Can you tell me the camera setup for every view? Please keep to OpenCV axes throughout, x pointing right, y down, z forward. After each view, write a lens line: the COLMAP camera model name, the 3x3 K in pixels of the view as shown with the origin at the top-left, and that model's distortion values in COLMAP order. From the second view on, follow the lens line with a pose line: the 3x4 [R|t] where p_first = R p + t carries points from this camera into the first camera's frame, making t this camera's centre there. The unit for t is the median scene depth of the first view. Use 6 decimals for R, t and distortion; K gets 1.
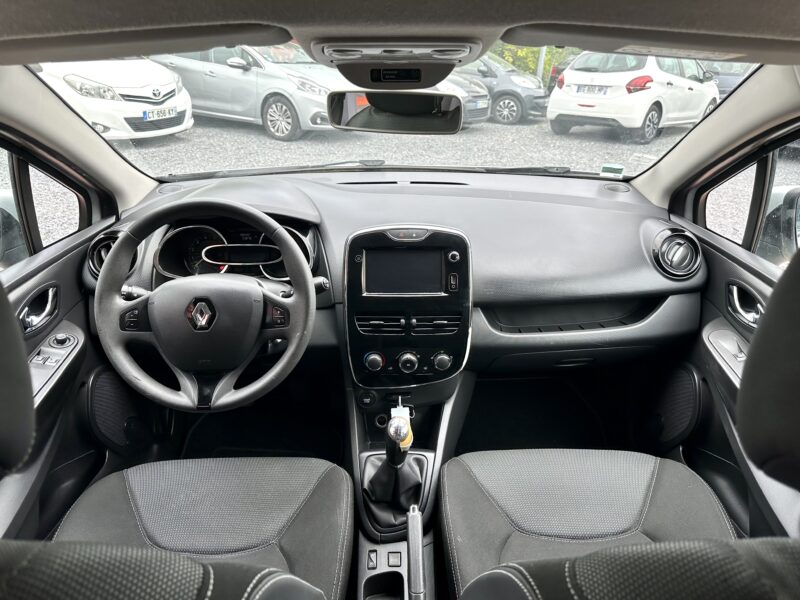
lens RADIAL K [[599.9, 0, 396.7], [0, 599.9, 304.1], [0, 0, 1]] dist [0.022750, -0.008323]
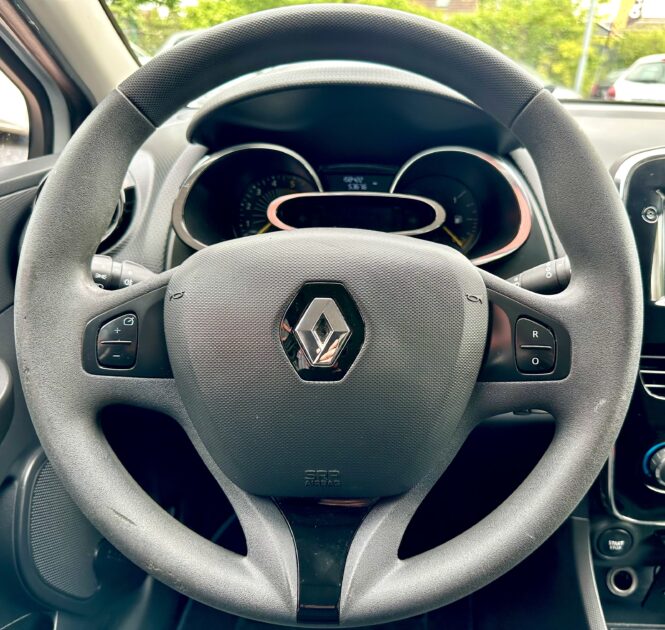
lens RADIAL K [[582.7, 0, 336.6], [0, 582.7, 315.1], [0, 0, 1]] dist [-0.006151, -0.007205]
pose [[0.998274, 0.028346, -0.051434, -0.293298], [-0.031206, 0.997961, -0.055672, 0.024496], [0.049751, 0.057181, 0.997123, 0.662818]]
